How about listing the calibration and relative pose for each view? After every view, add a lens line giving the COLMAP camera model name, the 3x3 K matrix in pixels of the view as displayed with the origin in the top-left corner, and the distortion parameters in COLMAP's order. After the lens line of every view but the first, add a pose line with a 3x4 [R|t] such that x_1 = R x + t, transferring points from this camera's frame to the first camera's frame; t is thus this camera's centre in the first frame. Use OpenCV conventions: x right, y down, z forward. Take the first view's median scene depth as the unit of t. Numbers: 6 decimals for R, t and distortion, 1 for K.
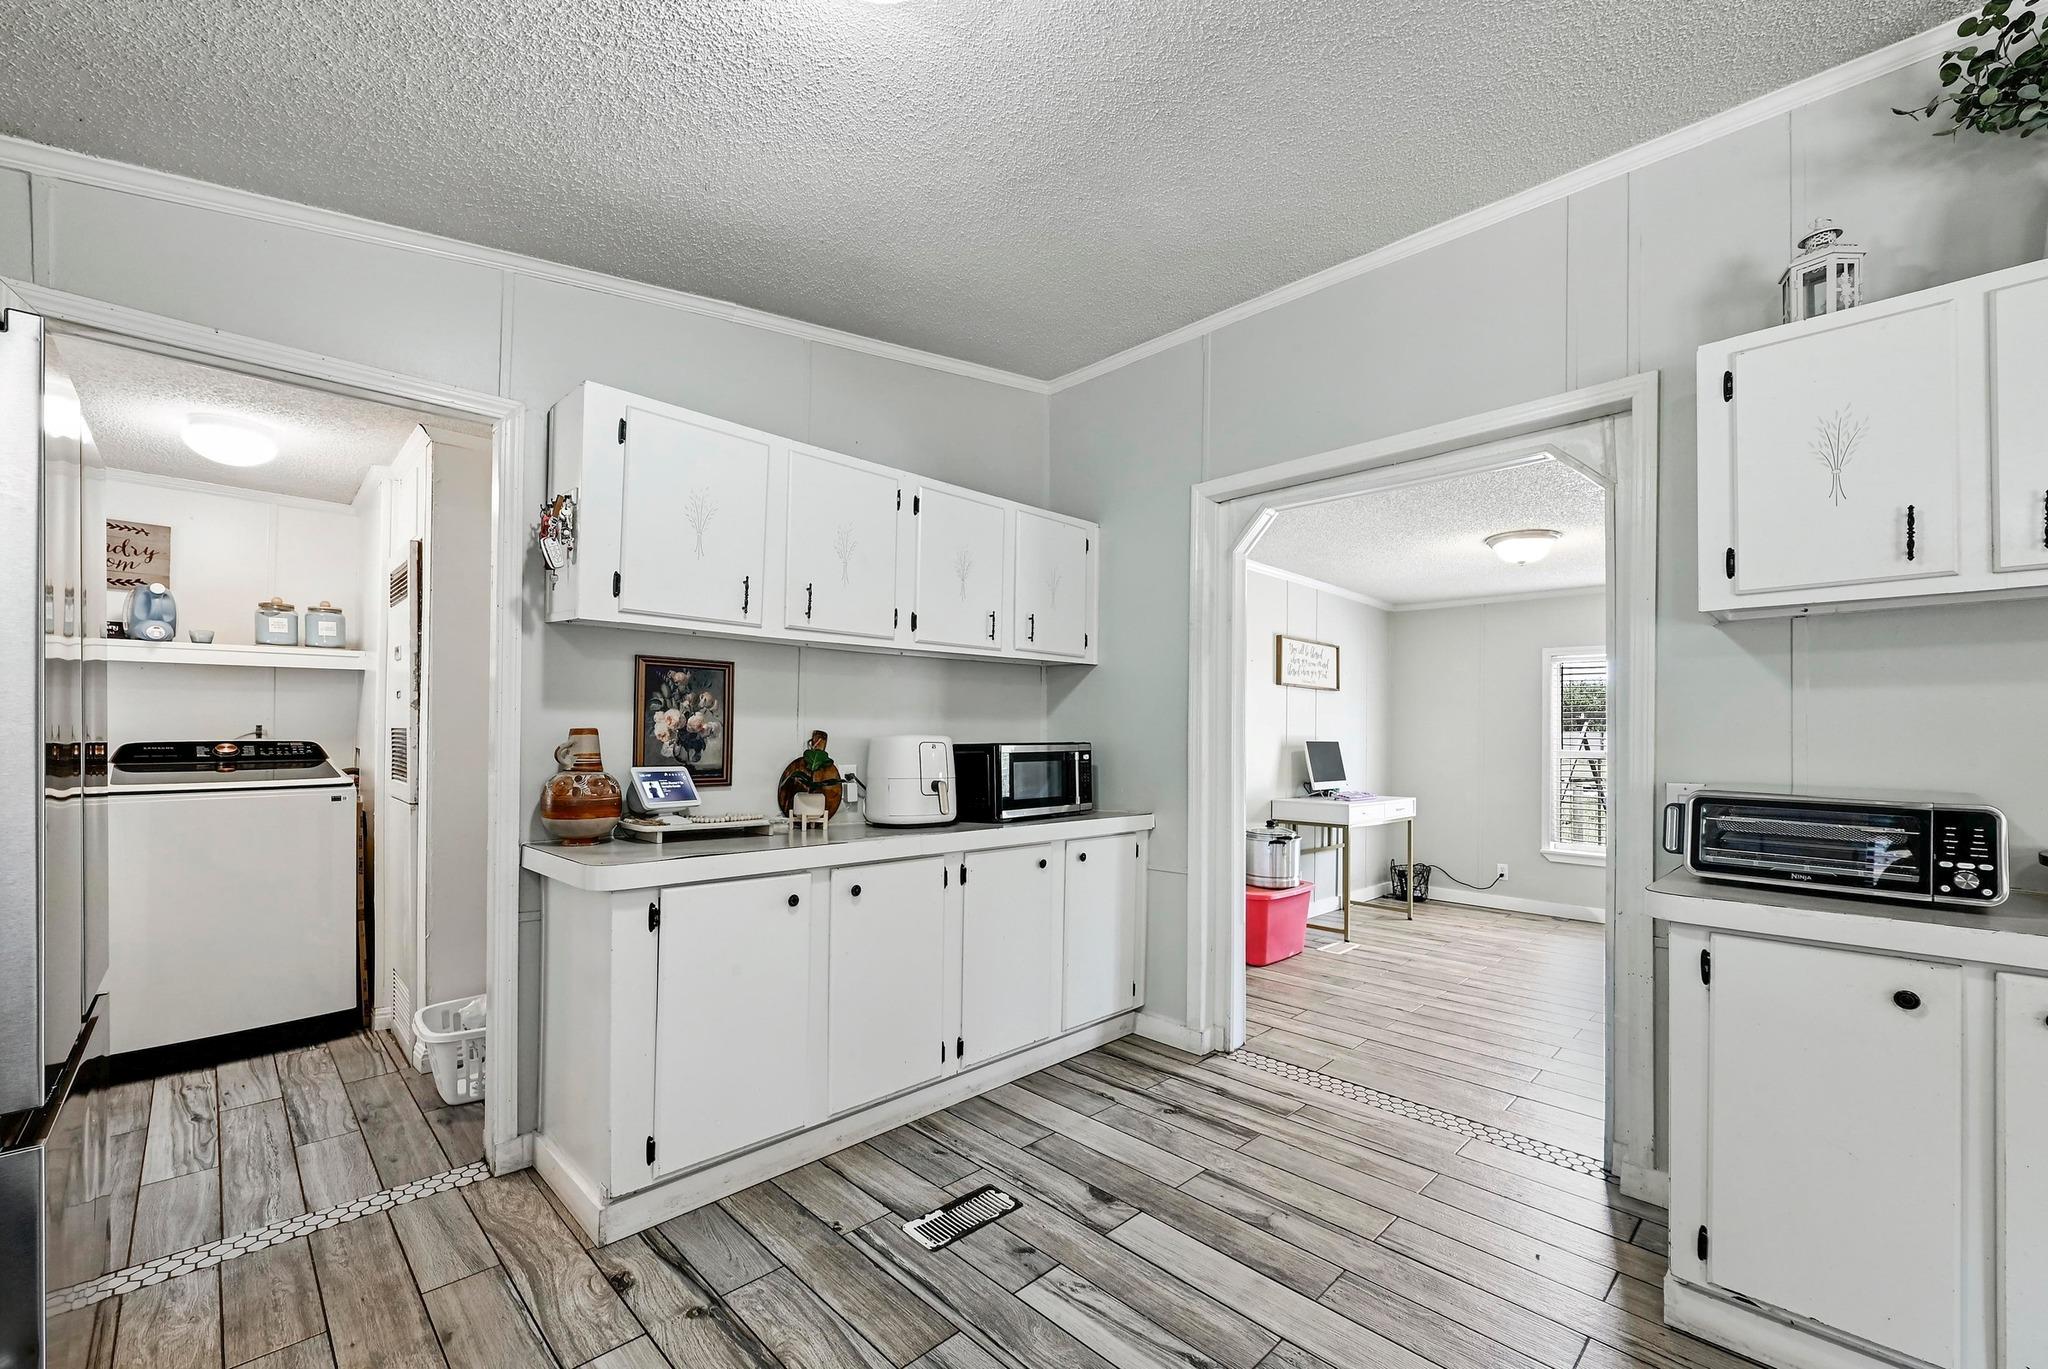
lens RADIAL K [[831.6, 0, 1035.2], [0, 831.6, 727.5], [0, 0, 1]] dist [-0.002227, -0.000124]
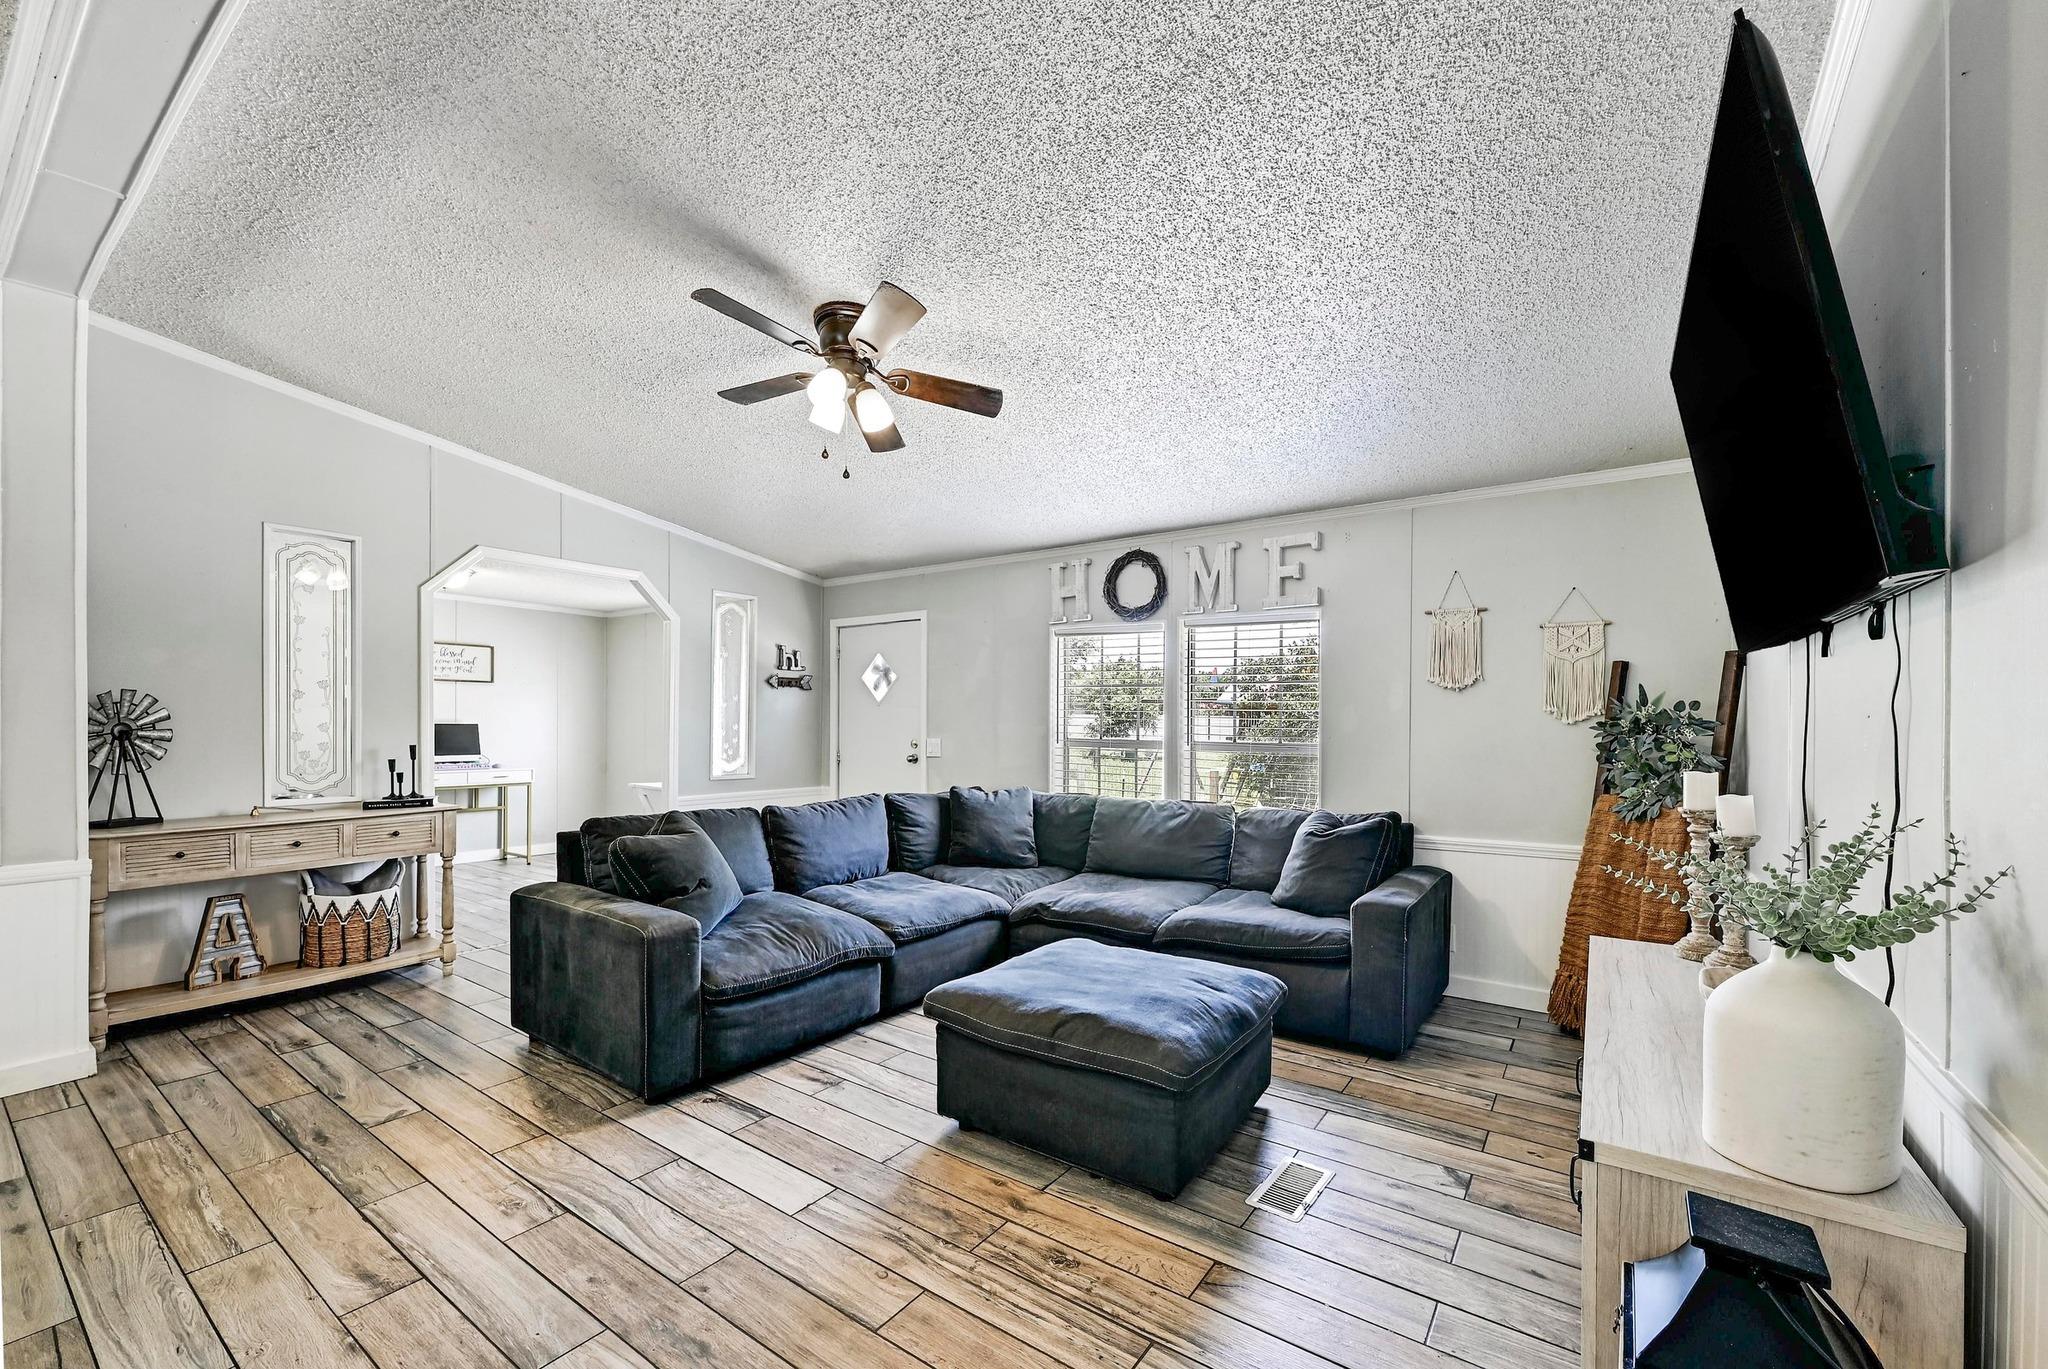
lens RADIAL K [[819.0, 0, 1032.2], [0, 819.0, 721.5], [0, 0, 1]] dist [-0.002057, -0.000235]
pose [[0.984903, -0.007739, 0.172934, 1.753518], [0.006123, 0.999933, 0.009873, 0.012775], [-0.172999, -0.008665, 0.984884, -0.635452]]
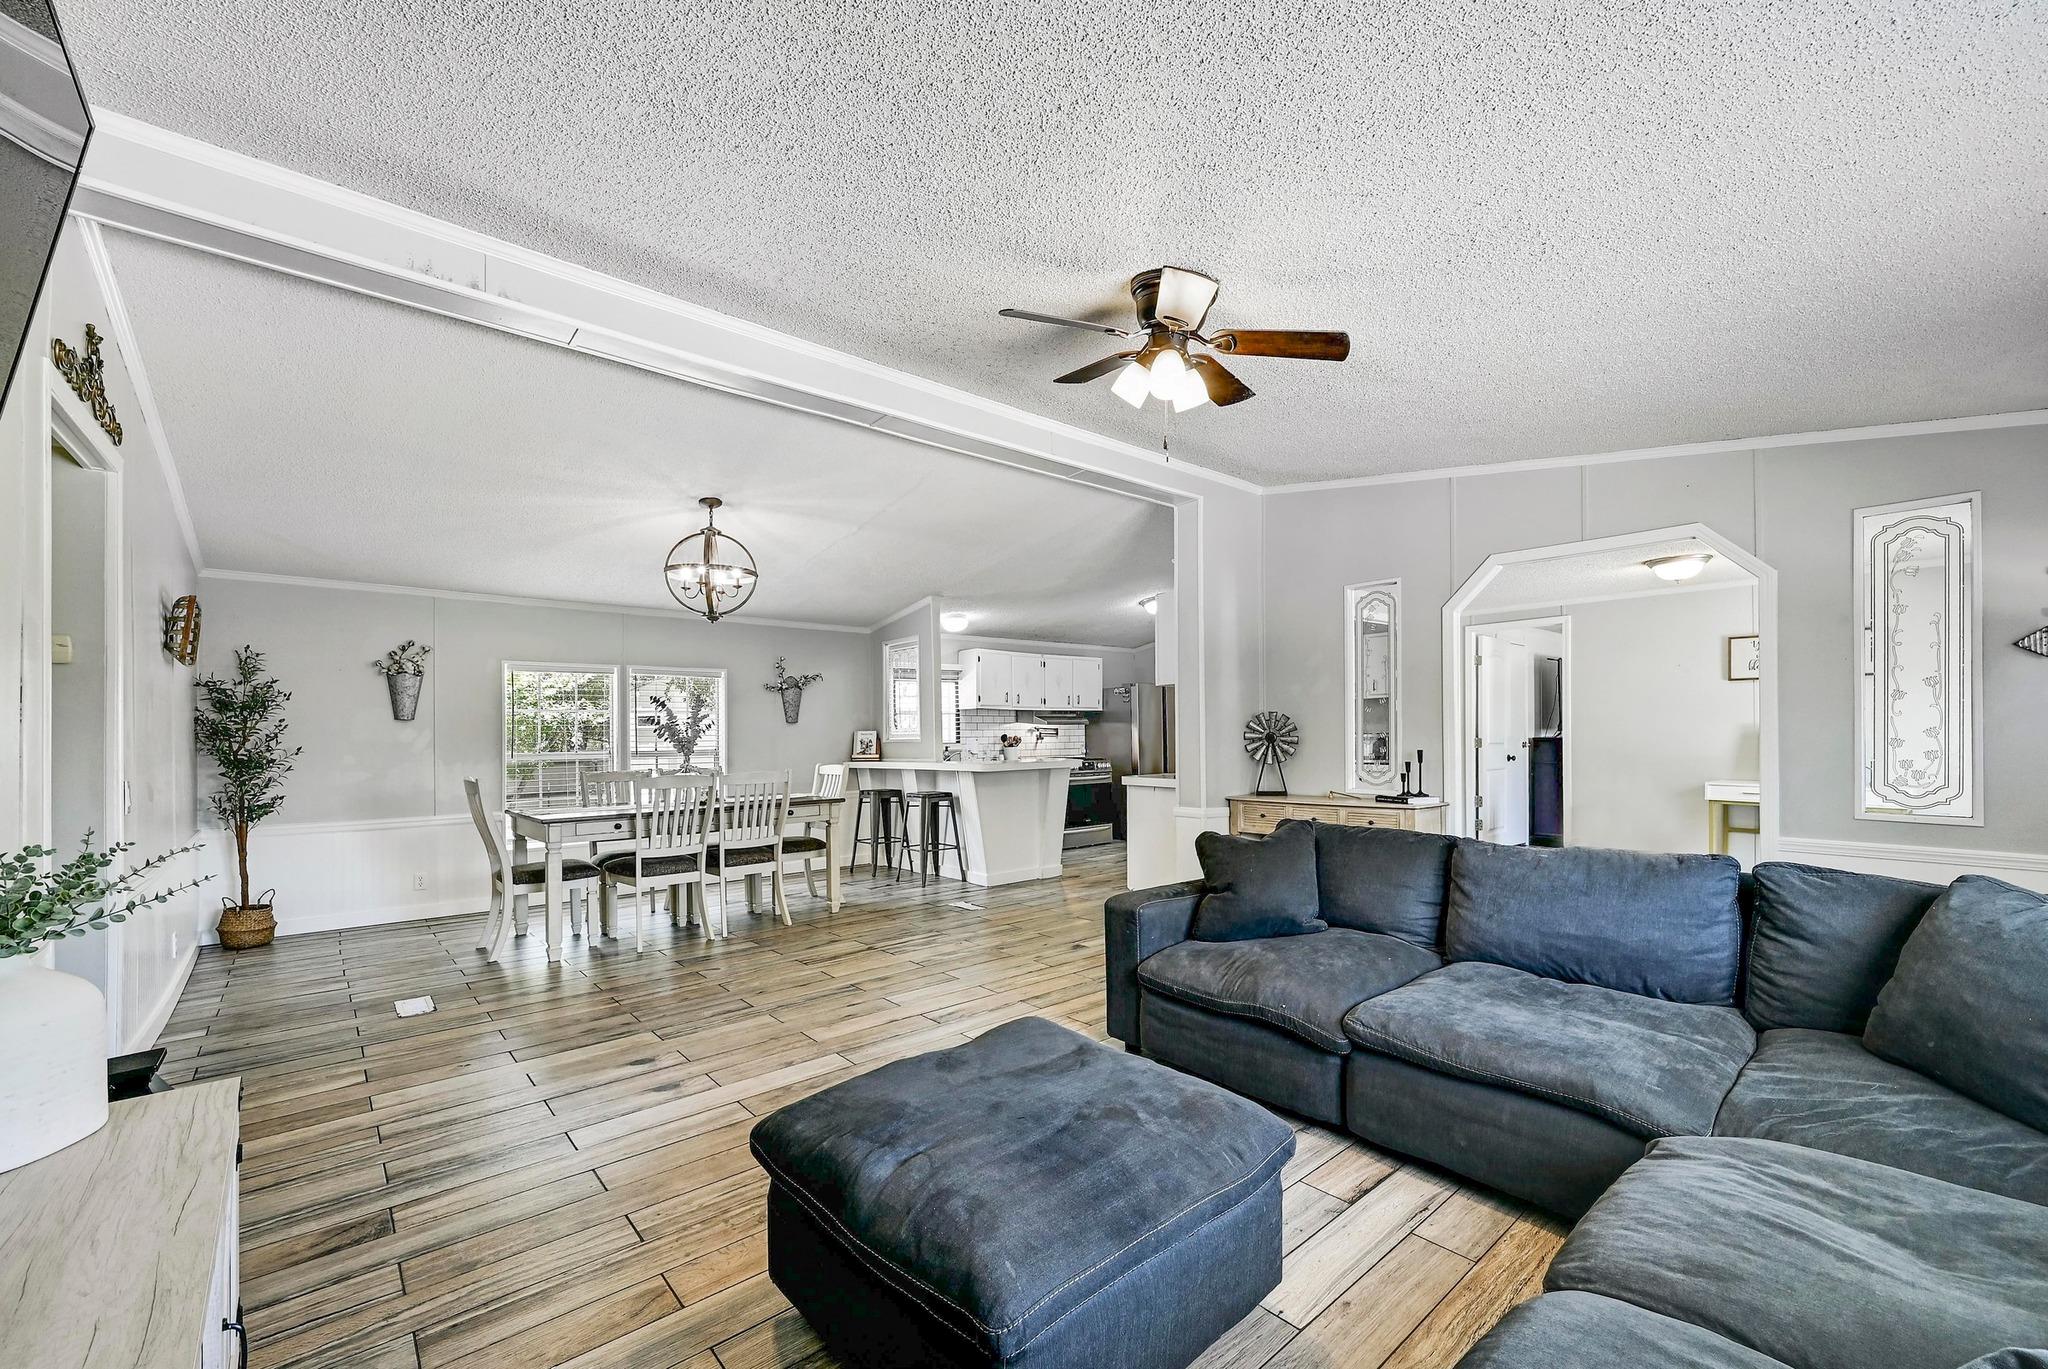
lens RADIAL K [[839.7, 0, 1032.5], [0, 839.7, 734.1], [0, 0, 1]] dist [0.000039, -0.000149]
pose [[-0.074094, -0.010750, -0.997193, 2.529175], [0.018348, 0.999758, -0.012141, 0.034139], [0.997082, -0.019196, -0.073879, 0.199340]]
